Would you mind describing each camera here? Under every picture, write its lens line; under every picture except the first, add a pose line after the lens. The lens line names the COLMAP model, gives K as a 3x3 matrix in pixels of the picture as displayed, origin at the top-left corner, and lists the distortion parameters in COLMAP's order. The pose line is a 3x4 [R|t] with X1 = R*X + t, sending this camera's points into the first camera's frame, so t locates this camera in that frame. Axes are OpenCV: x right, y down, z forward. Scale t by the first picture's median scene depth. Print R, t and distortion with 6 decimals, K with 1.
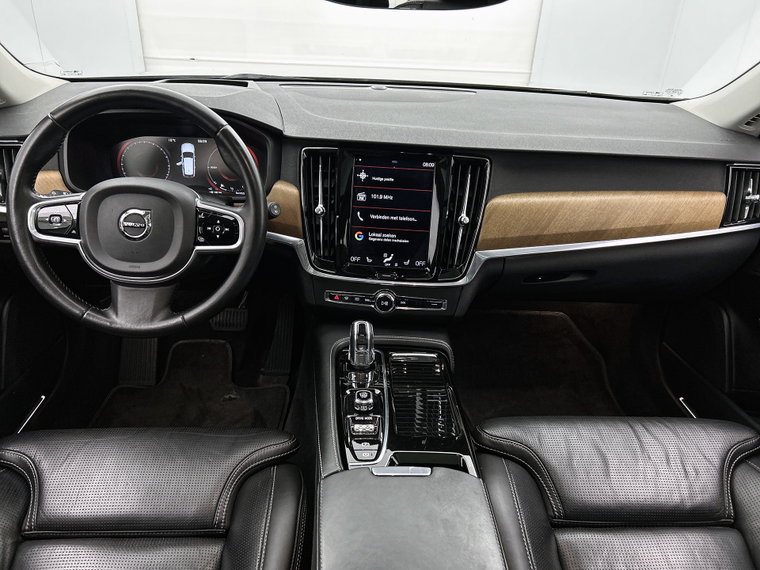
lens RADIAL K [[545.8, 0, 380.0], [0, 545.8, 285.0], [0, 0, 1]] dist [0.009966, 0.000297]
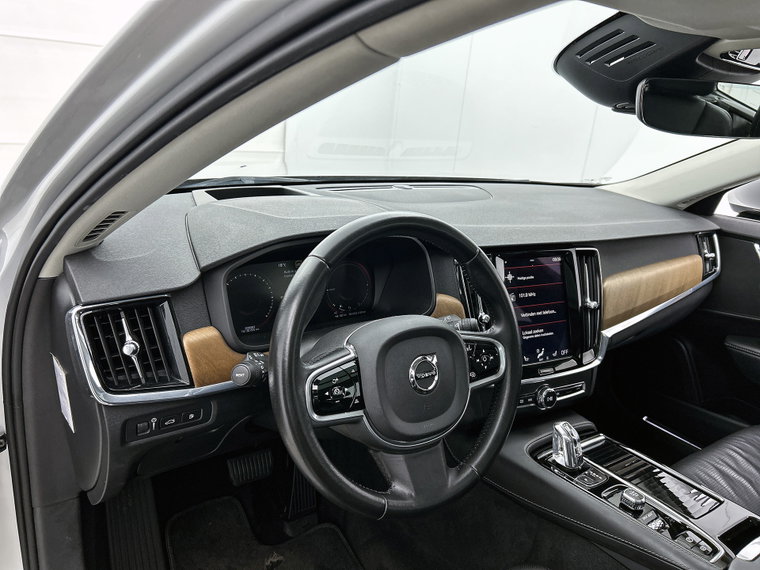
lens RADIAL K [[545.8, 0, 380.0], [0, 545.8, 285.0], [0, 0, 1]] dist [0.009966, 0.000297]
pose [[0.853907, -0.137883, 0.501828, -0.755324], [0.198472, 0.977668, -0.069094, -0.167179], [-0.481095, 0.158599, 0.862203, 0.255404]]
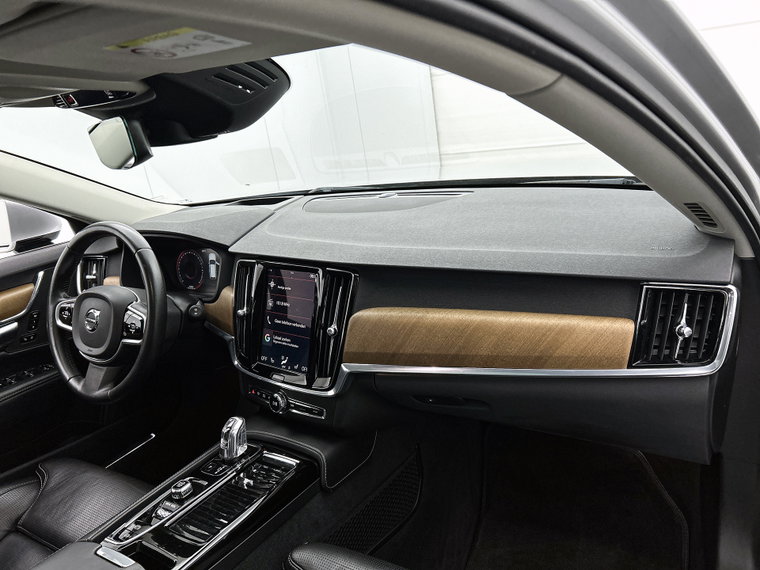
lens RADIAL K [[545.8, 0, 380.0], [0, 545.8, 285.0], [0, 0, 1]] dist [0.009966, 0.000297]
pose [[0.824334, 0.028334, -0.565394, 0.793983], [-0.103078, 0.989563, -0.100694, -0.110899], [0.556640, 0.141285, 0.818651, 0.214621]]
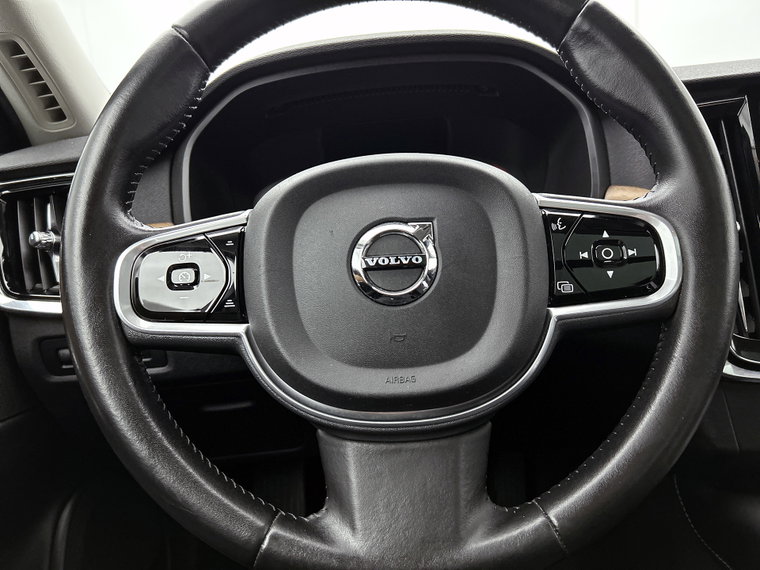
lens RADIAL K [[545.8, 0, 380.0], [0, 545.8, 285.0], [0, 0, 1]] dist [0.009966, 0.000297]
pose [[0.989257, -0.119252, -0.084554, -0.361635], [0.095804, 0.965743, -0.241169, -0.008504], [0.110417, 0.230477, 0.966793, 0.552010]]
